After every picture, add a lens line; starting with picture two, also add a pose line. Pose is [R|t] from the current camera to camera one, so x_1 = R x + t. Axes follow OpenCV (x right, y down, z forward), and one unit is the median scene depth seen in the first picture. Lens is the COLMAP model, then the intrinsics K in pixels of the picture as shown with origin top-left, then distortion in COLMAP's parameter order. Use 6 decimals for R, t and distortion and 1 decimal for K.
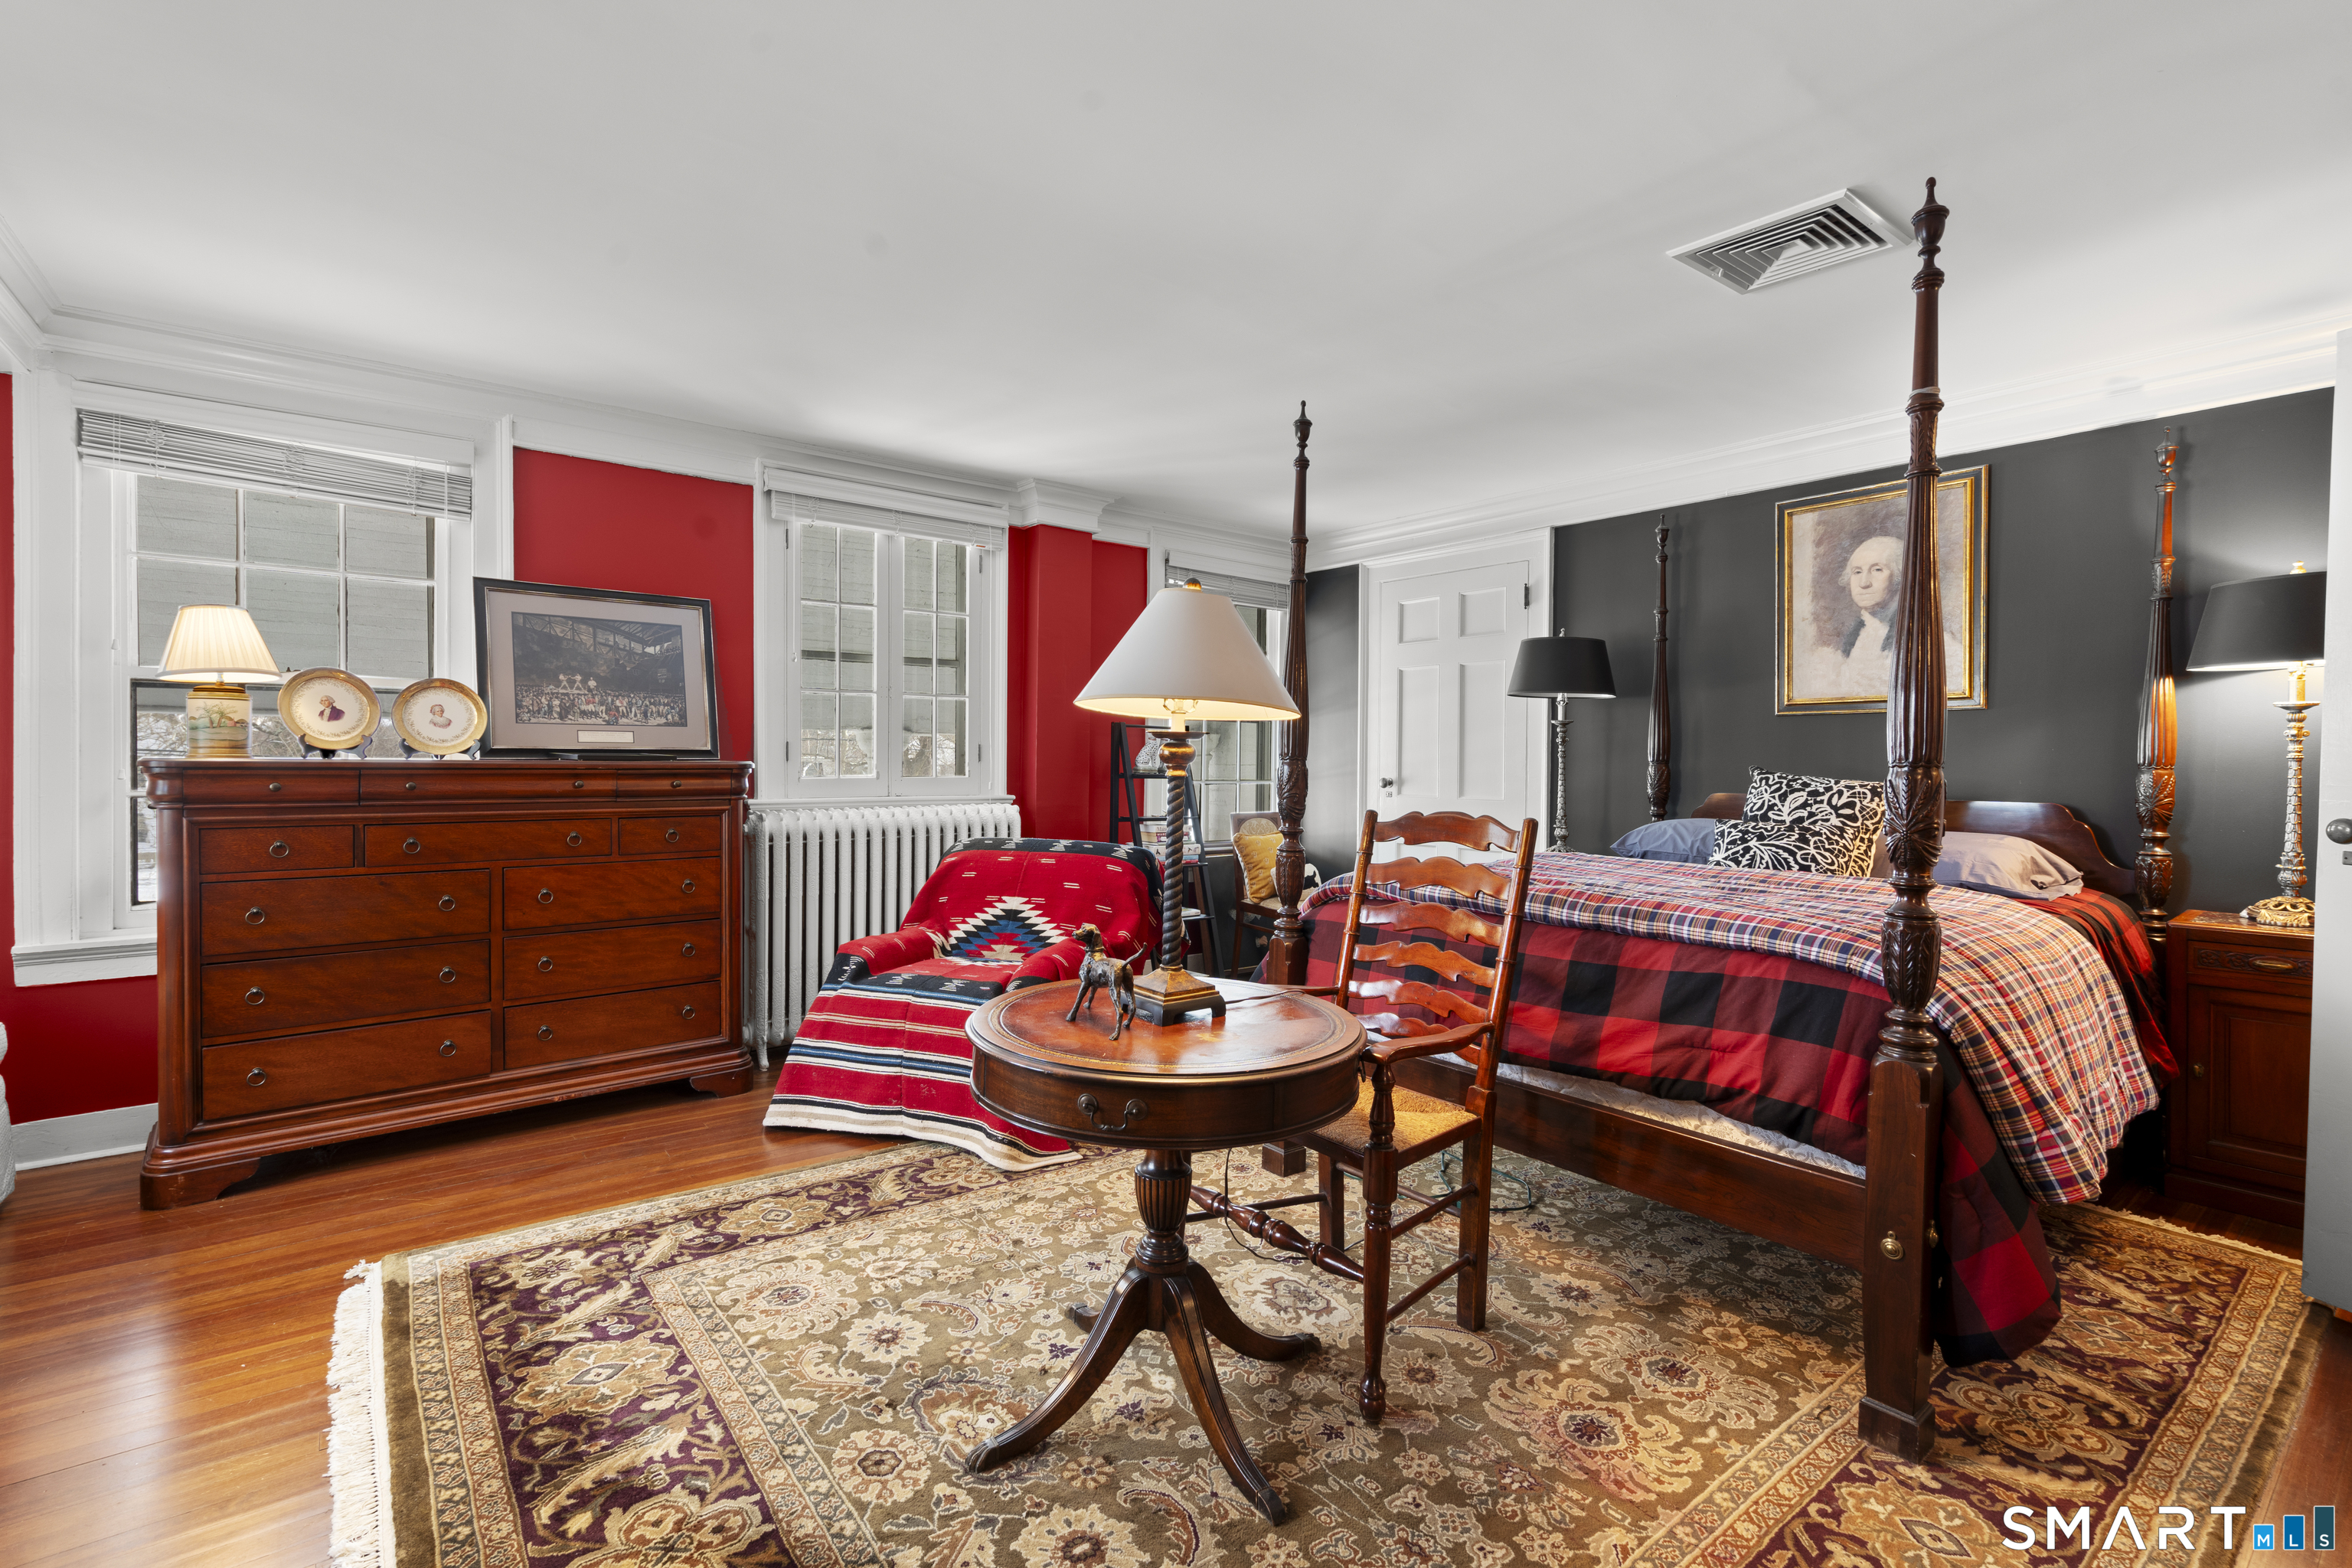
lens RADIAL K [[1050.4, 0, 1178.6], [0, 1050.4, 776.6], [0, 0, 1]] dist [-0.010166, 0.000759]
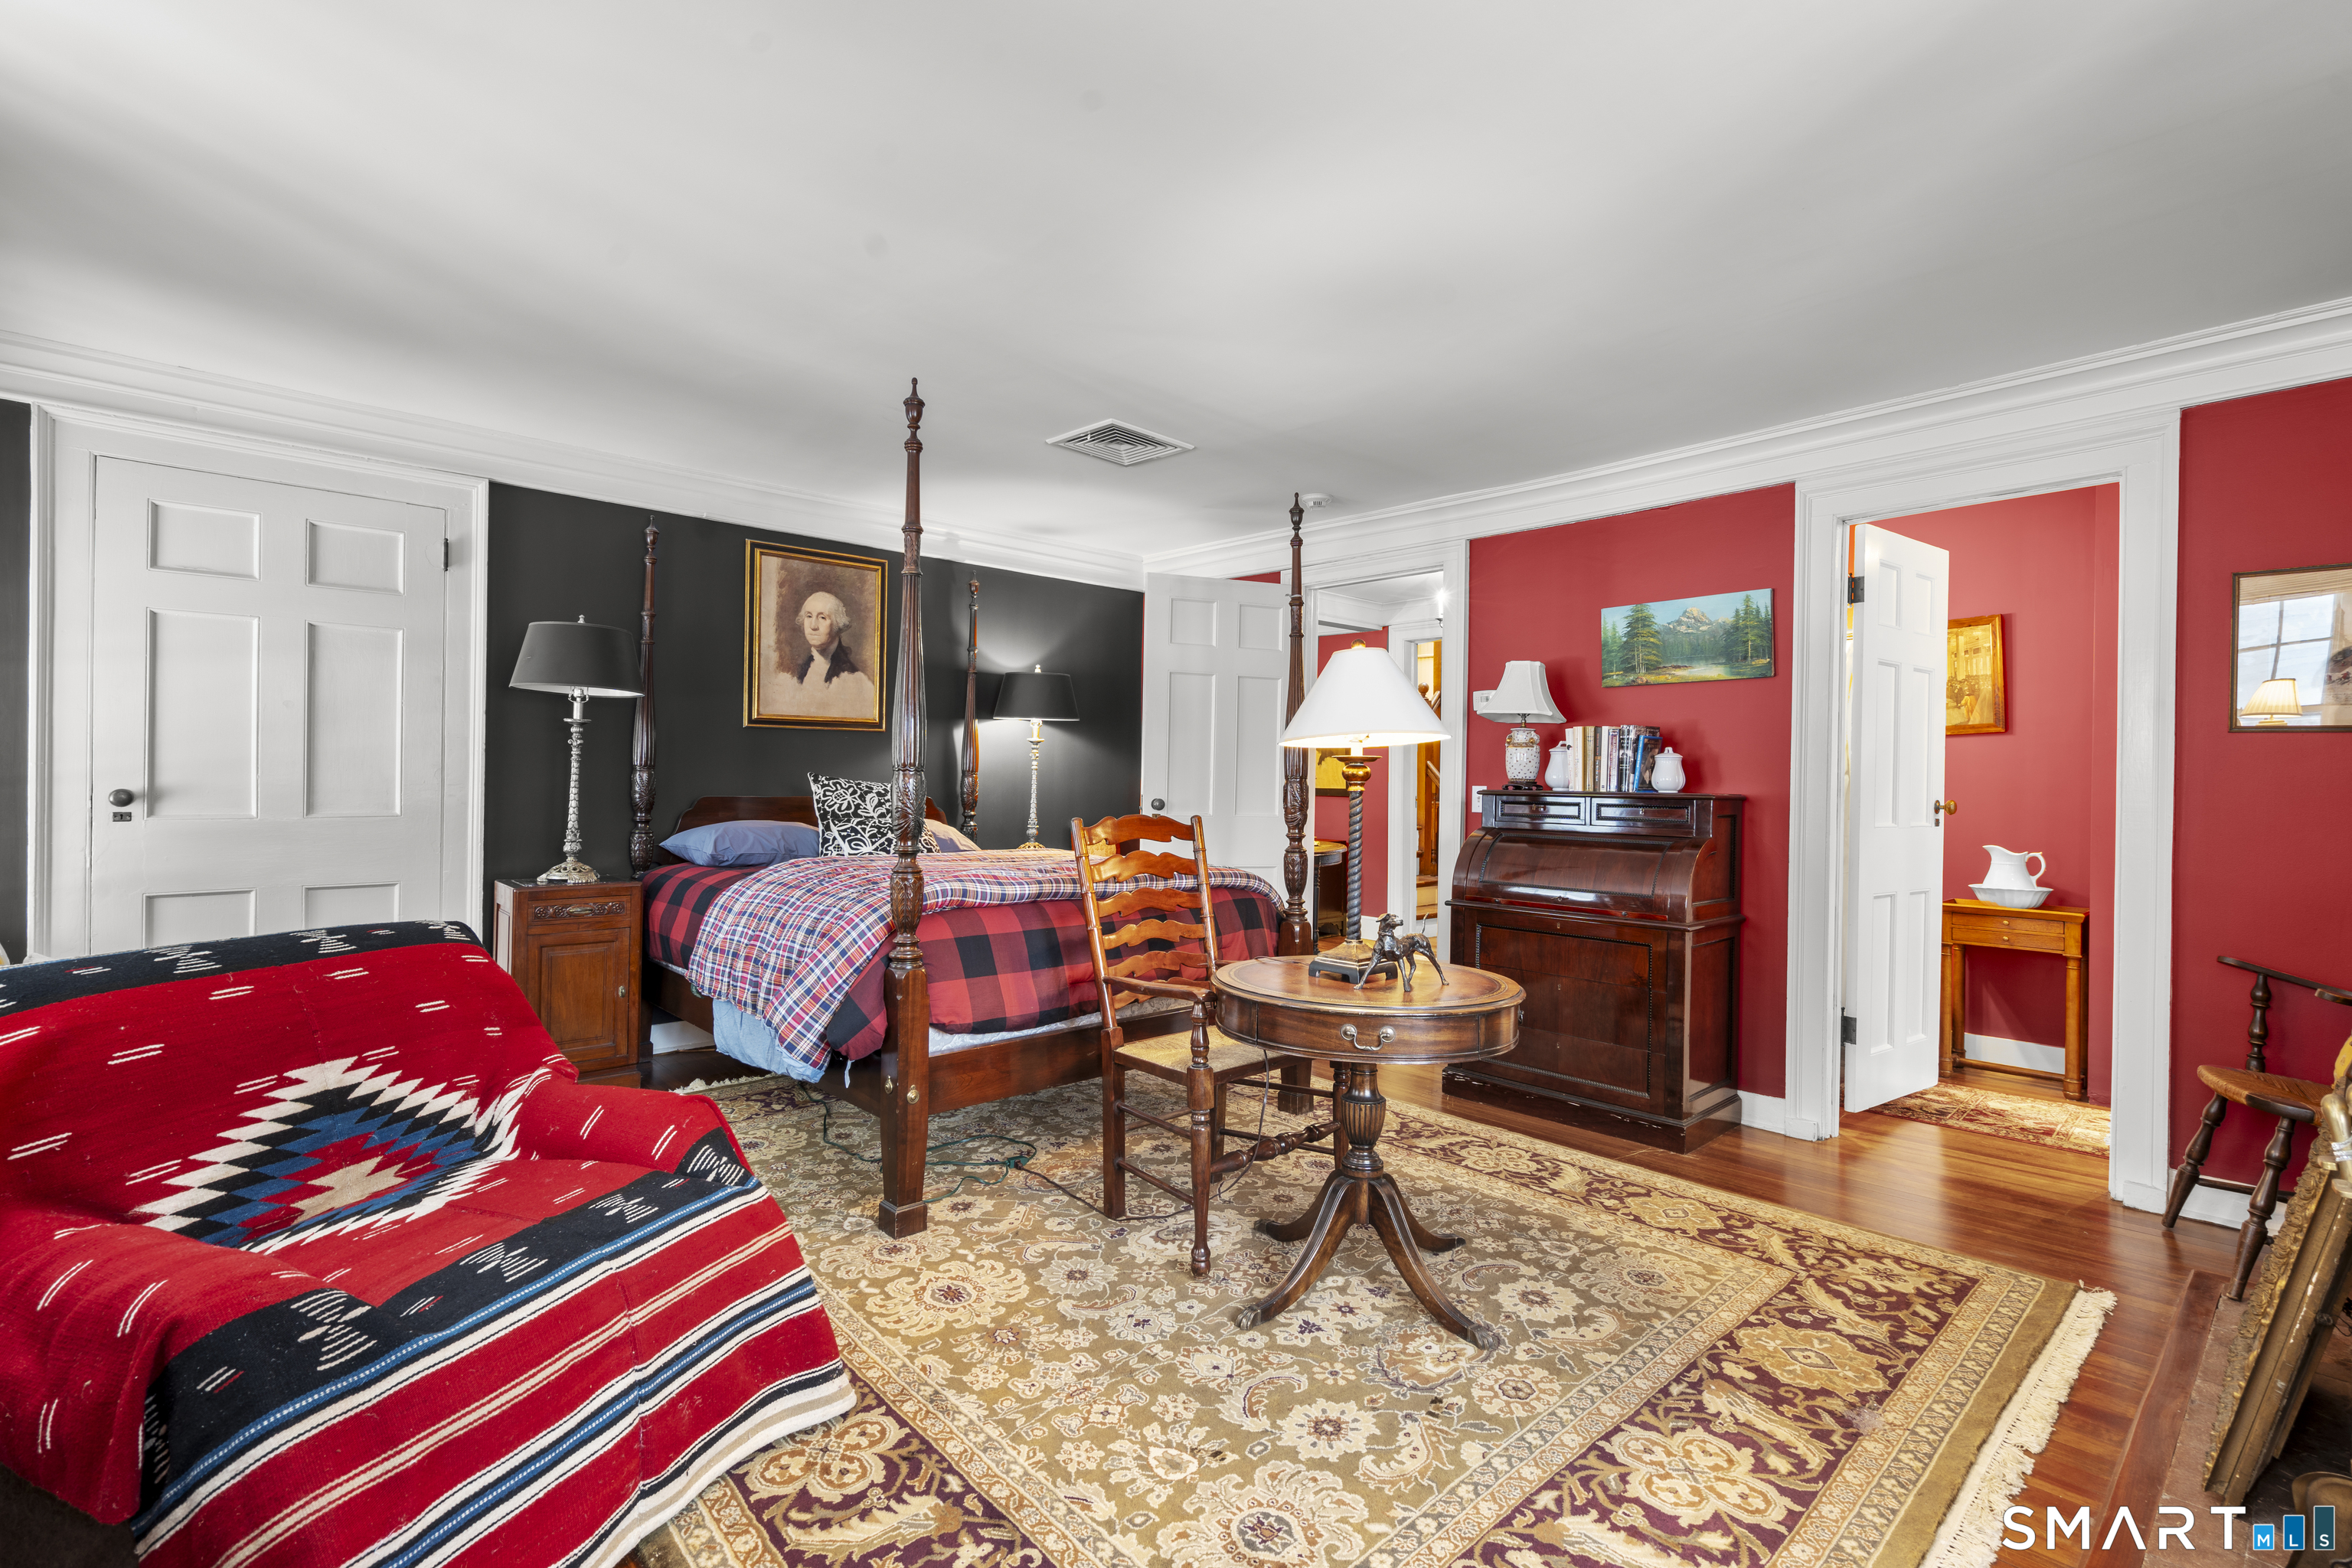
lens RADIAL K [[1050.4, 0, 1178.6], [0, 1050.4, 776.6], [0, 0, 1]] dist [-0.010166, 0.000759]
pose [[-0.068580, -0.008302, 0.997611, -0.810331], [0.001093, 0.999964, 0.008397, -0.018701], [-0.997645, 0.001666, -0.068568, 0.833716]]
